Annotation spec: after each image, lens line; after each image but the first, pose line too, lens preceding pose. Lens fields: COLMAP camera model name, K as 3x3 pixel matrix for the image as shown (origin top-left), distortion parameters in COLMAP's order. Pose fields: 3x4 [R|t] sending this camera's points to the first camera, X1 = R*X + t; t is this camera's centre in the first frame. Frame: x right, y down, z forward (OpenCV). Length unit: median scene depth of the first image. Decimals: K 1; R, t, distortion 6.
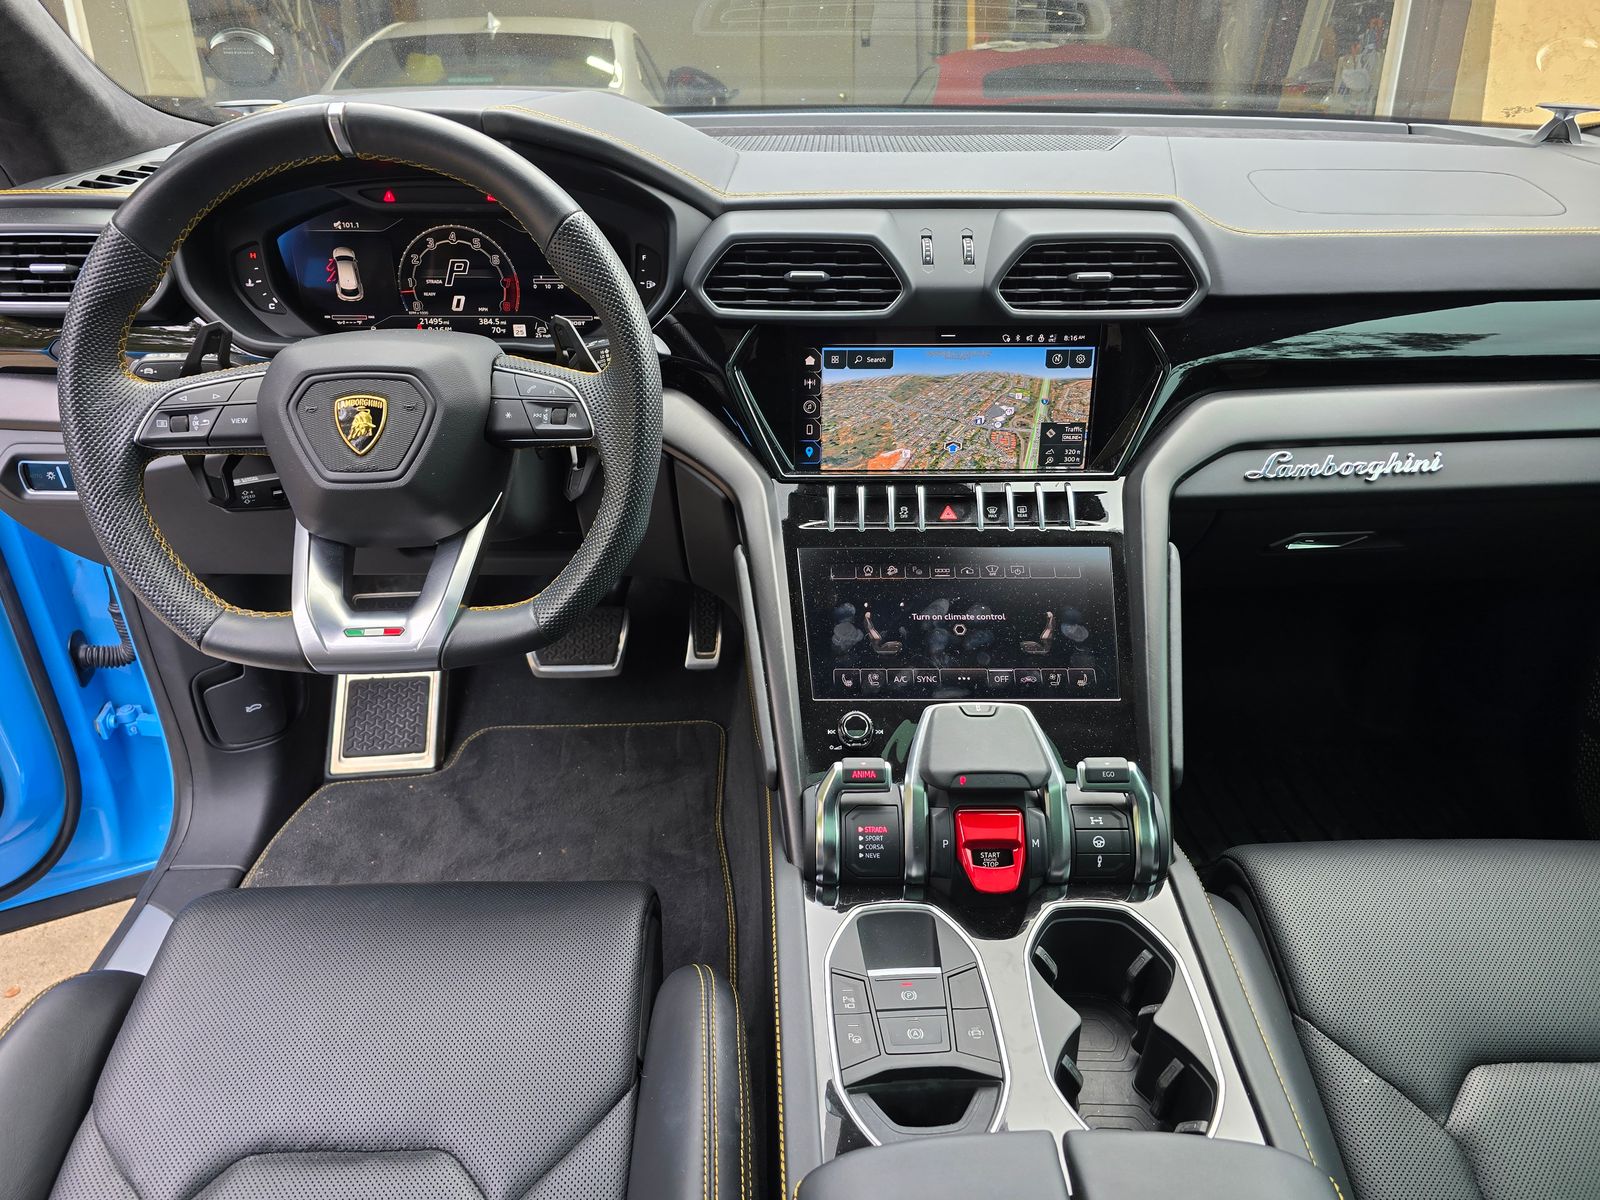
lens RADIAL K [[1077.1, 0, 789.7], [0, 1077.1, 588.2], [0, 0, 1]] dist [0.045969, -0.045934]
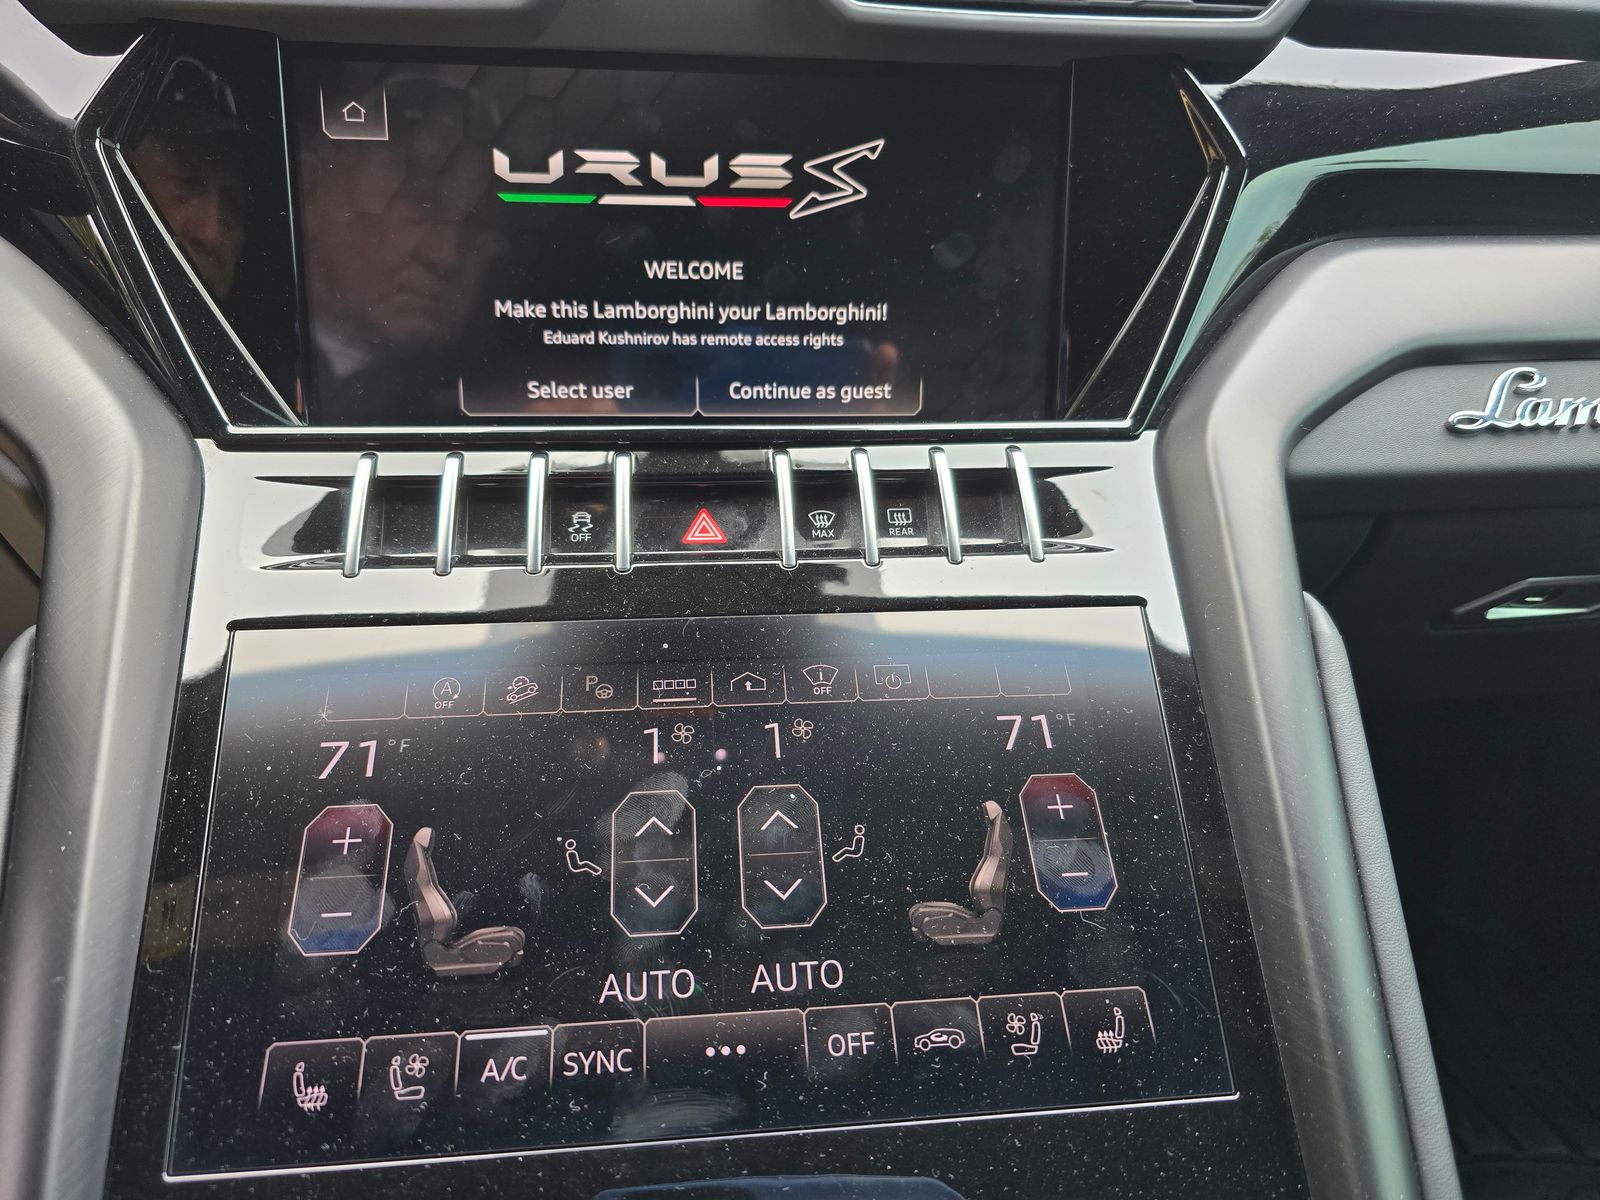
lens RADIAL K [[1077.1, 0, 800.4], [0, 1077.1, 581.6], [0, 0, 1]] dist [0.045969, -0.045934]
pose [[0.994630, -0.020616, 0.101417, 0.140650], [0.032164, 0.993008, -0.113584, -0.008545], [-0.098366, 0.116236, 0.988339, 0.627561]]
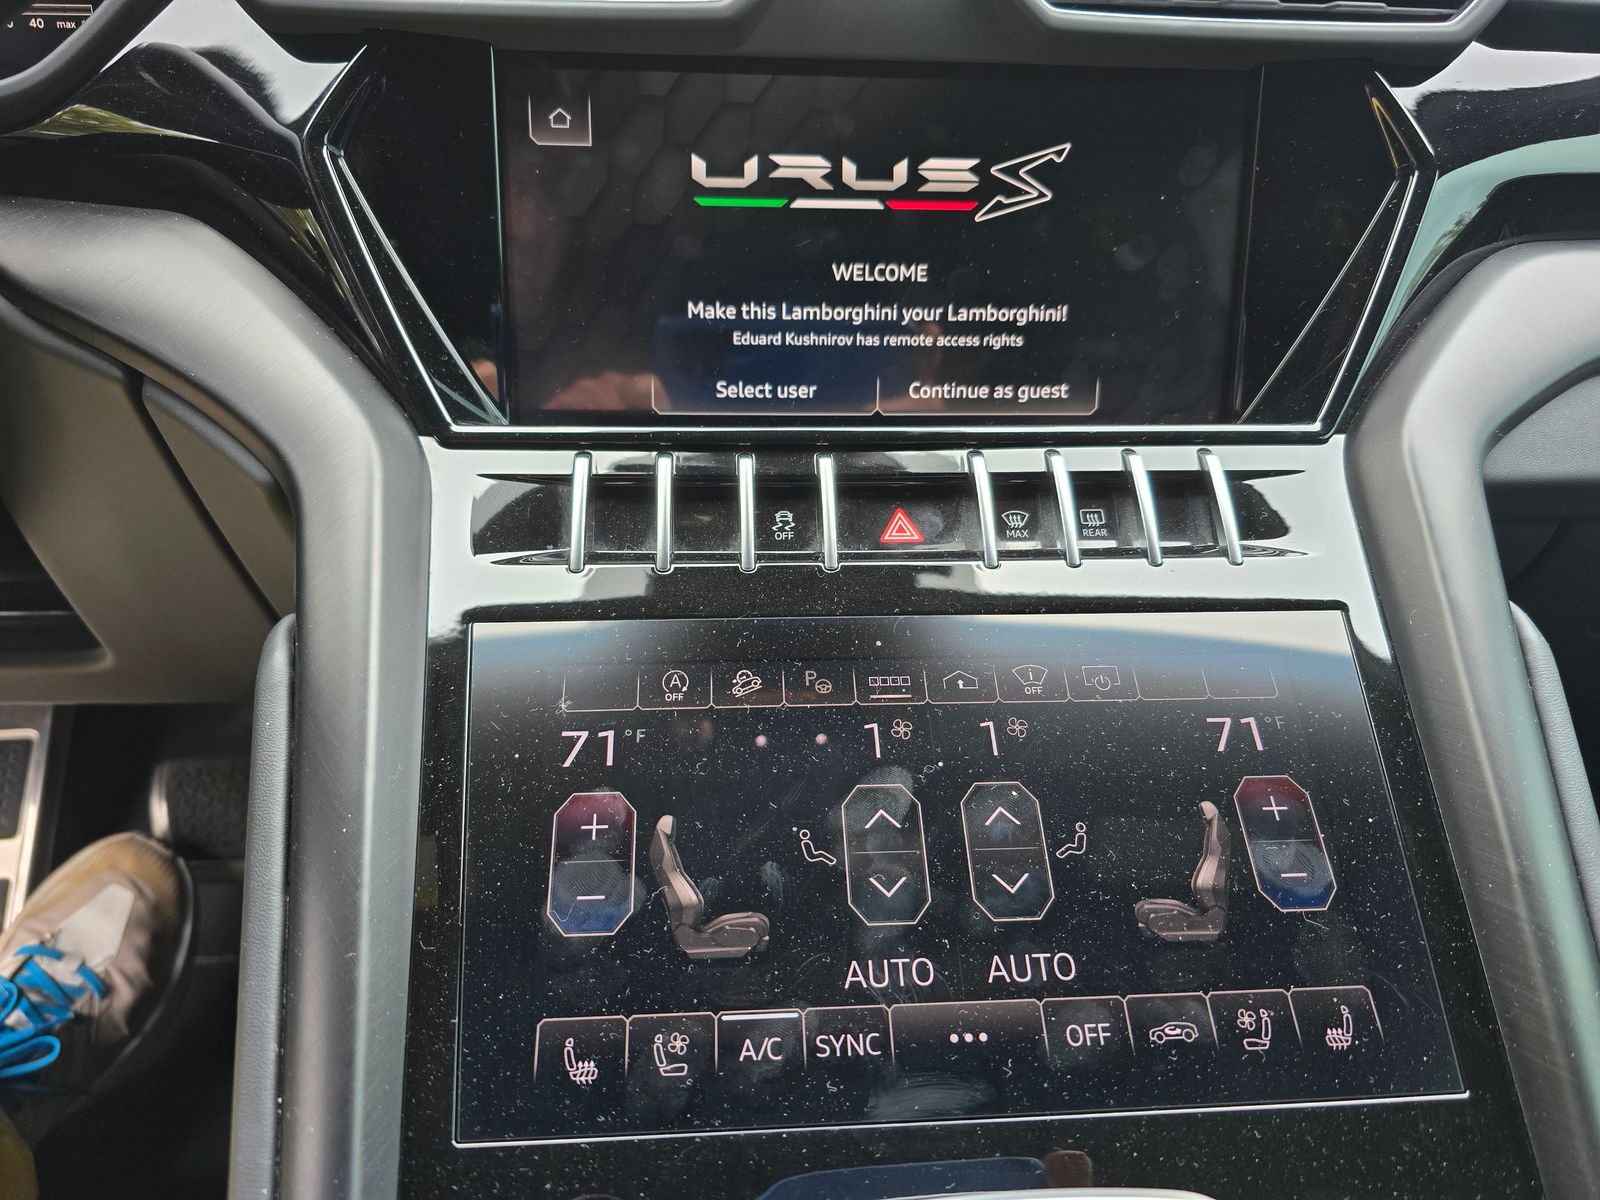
lens RADIAL K [[1077.1, 0, 810.1], [0, 1077.1, 578.8], [0, 0, 1]] dist [0.045969, -0.045934]
pose [[0.997350, -0.009213, 0.072165, 0.087228], [0.016521, 0.994715, -0.101337, -0.013997], [-0.070850, 0.102260, 0.992231, 0.622832]]
